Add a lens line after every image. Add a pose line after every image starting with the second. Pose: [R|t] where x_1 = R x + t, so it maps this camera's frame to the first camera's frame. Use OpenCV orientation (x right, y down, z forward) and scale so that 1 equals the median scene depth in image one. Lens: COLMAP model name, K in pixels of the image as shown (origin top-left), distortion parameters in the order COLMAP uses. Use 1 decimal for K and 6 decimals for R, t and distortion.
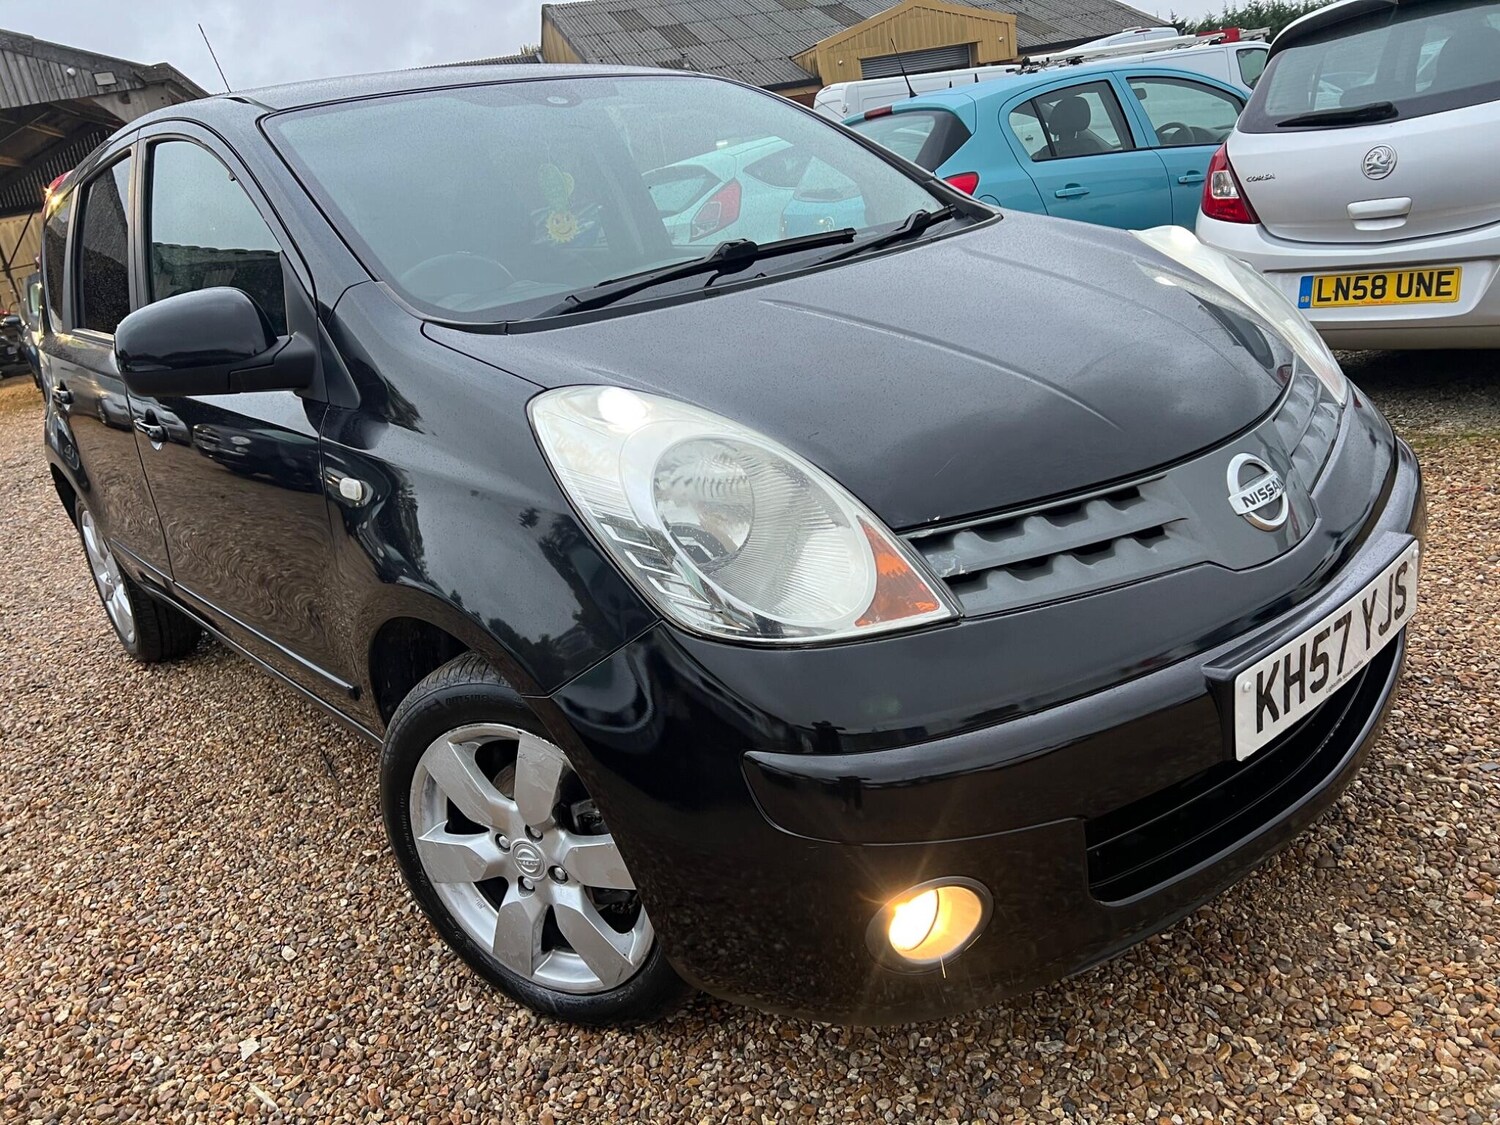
lens RADIAL K [[1115.9, 0, 762.6], [0, 1115.9, 551.7], [0, 0, 1]] dist [0.049994, -0.050020]
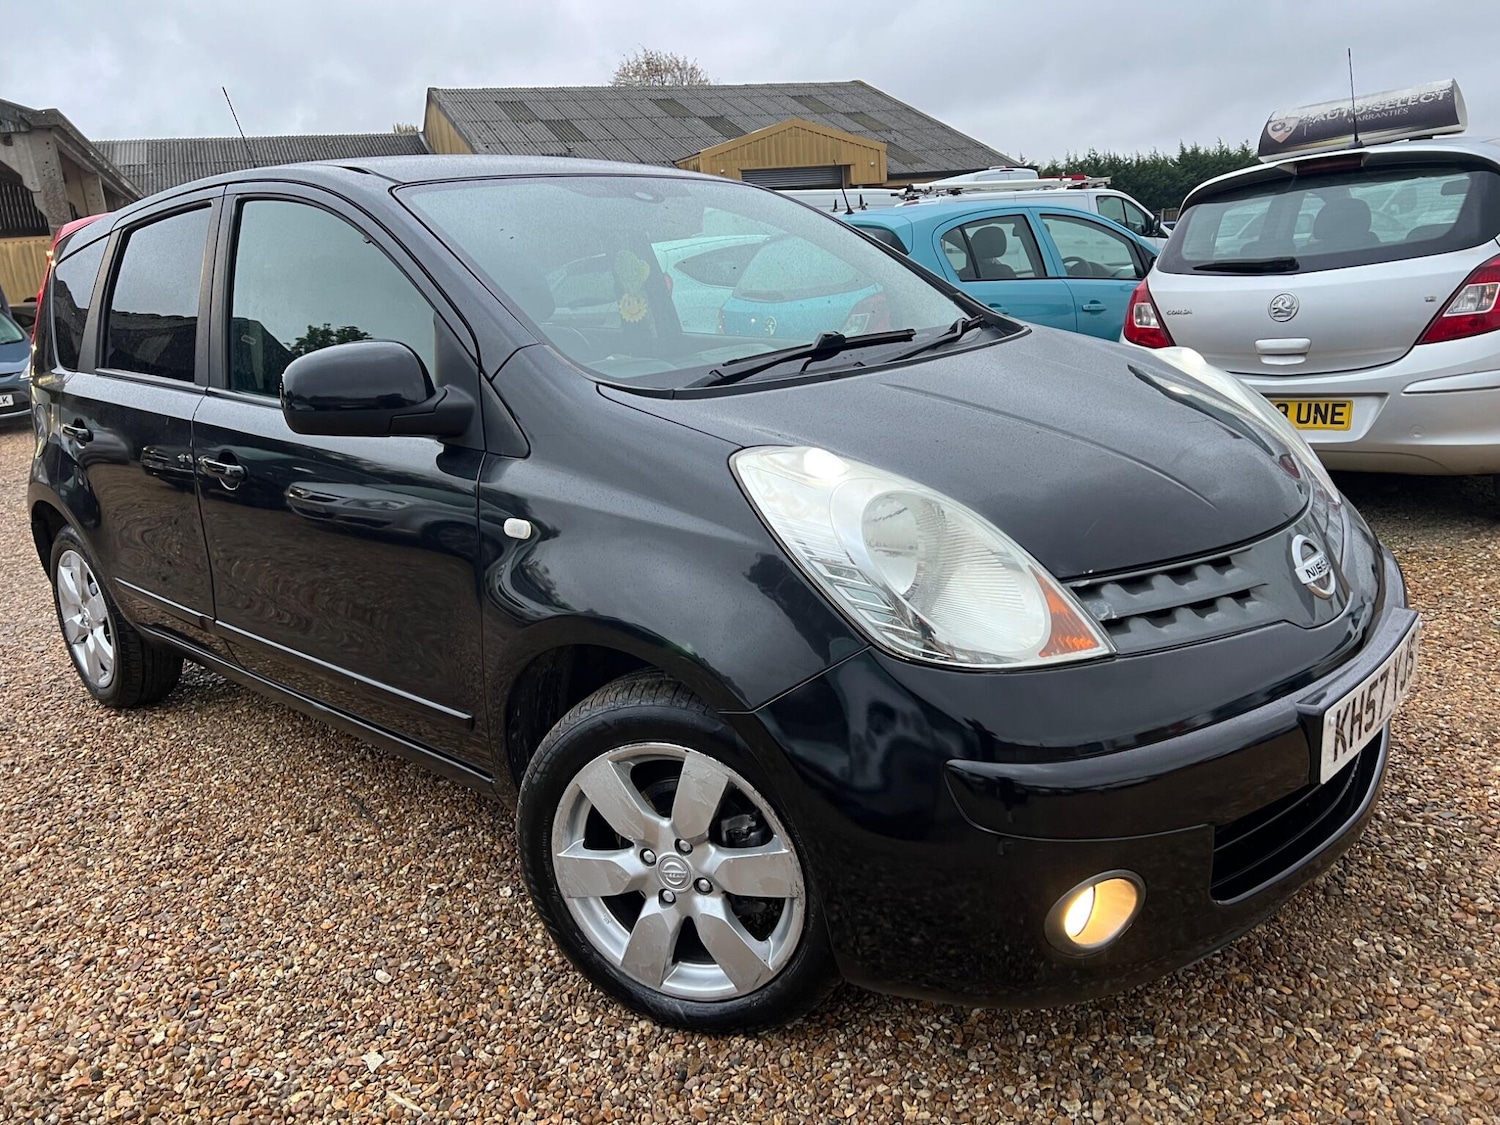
lens RADIAL K [[1115.9, 0, 756.9], [0, 1115.9, 547.9], [0, 0, 1]] dist [0.049994, -0.050020]
pose [[0.990624, 0.050036, 0.127124, -0.257107], [-0.039171, 0.995475, -0.086577, 0.045811], [-0.130880, 0.080786, 0.988101, -0.105513]]
